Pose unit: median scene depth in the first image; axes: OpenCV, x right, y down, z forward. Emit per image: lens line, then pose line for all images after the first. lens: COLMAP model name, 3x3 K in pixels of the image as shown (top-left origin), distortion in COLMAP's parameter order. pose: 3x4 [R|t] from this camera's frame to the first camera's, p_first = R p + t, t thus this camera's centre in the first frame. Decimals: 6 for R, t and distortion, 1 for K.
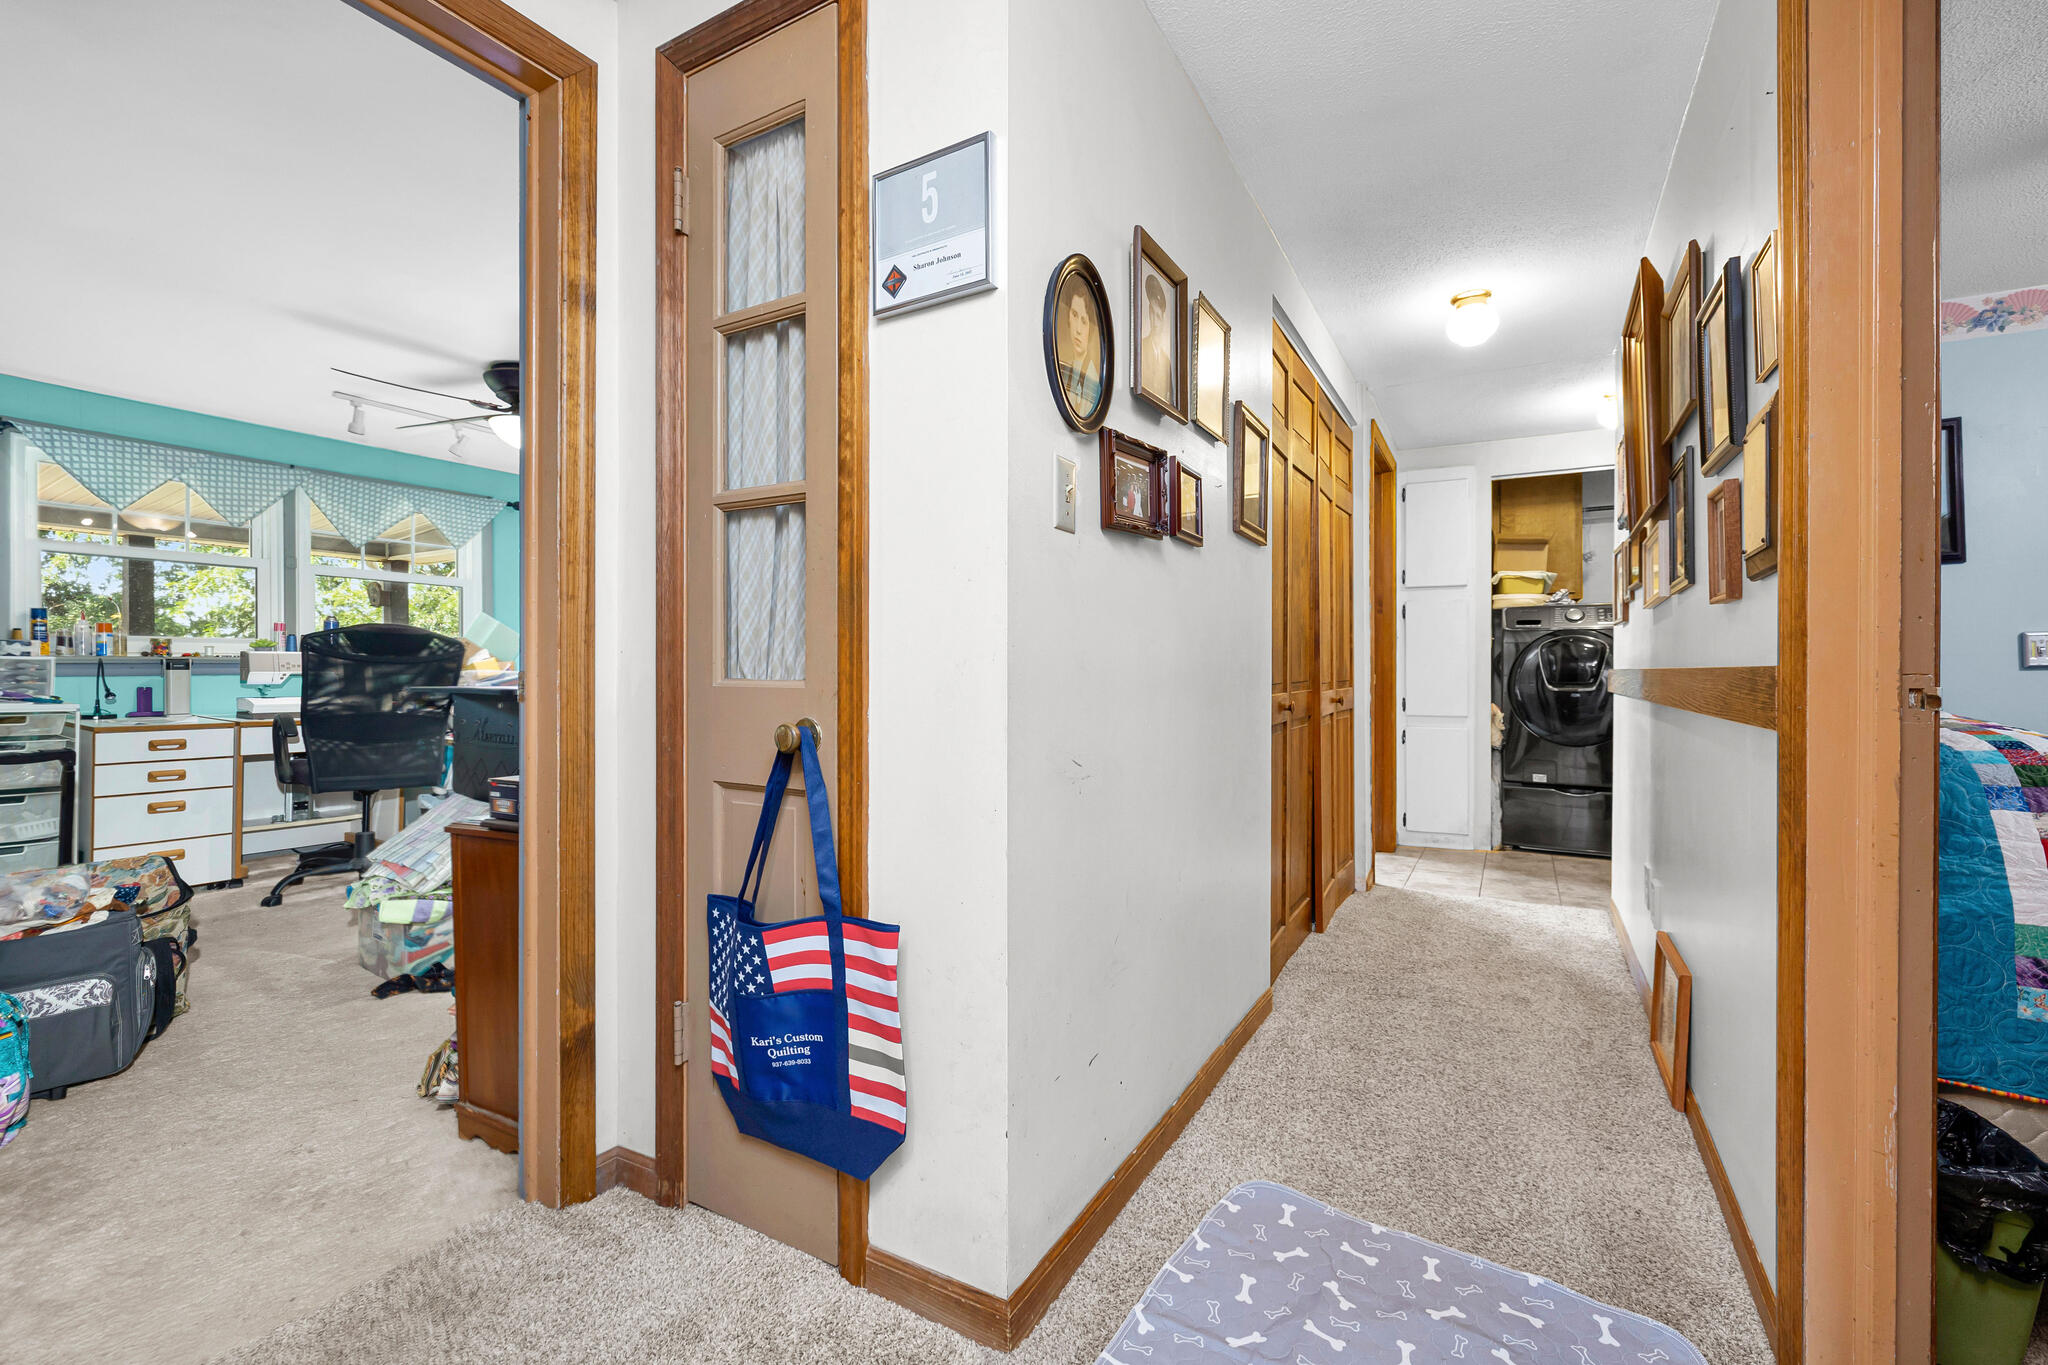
lens RADIAL K [[867.5, 0, 1040.5], [0, 867.5, 665.9], [0, 0, 1]] dist [0.000987, -0.000034]
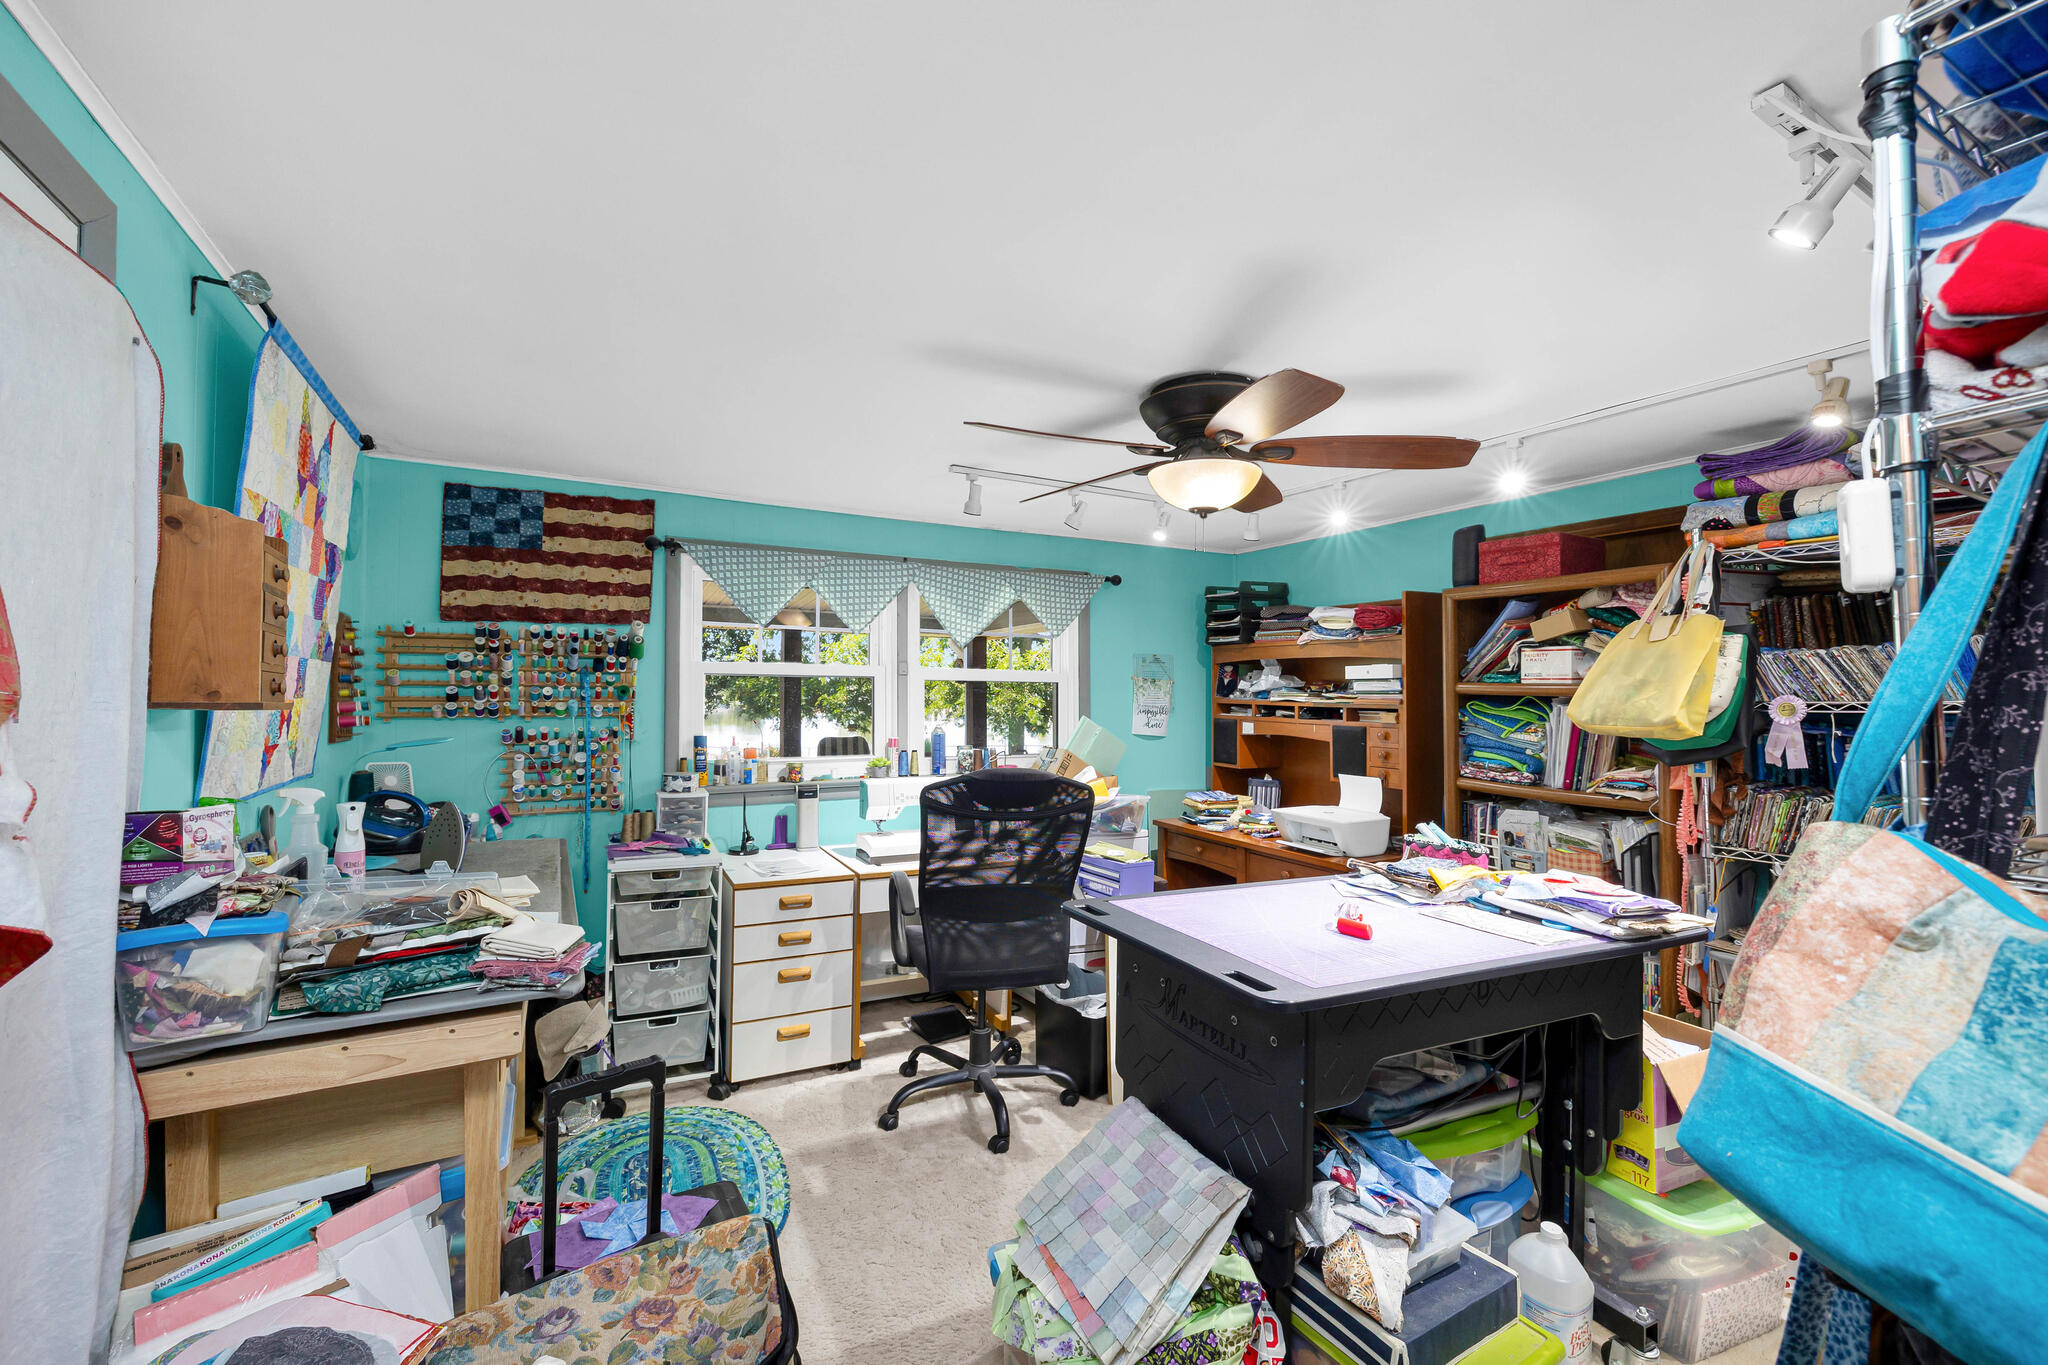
lens RADIAL K [[865.3, 0, 1026.5], [0, 865.3, 679.4], [0, 0, 1]] dist [0.000743, 0.000336]
pose [[0.850081, -0.006838, -0.526607, -0.343603], [-0.002824, 0.999842, -0.017541, -0.107903], [0.526644, 0.016399, 0.849928, 0.372067]]
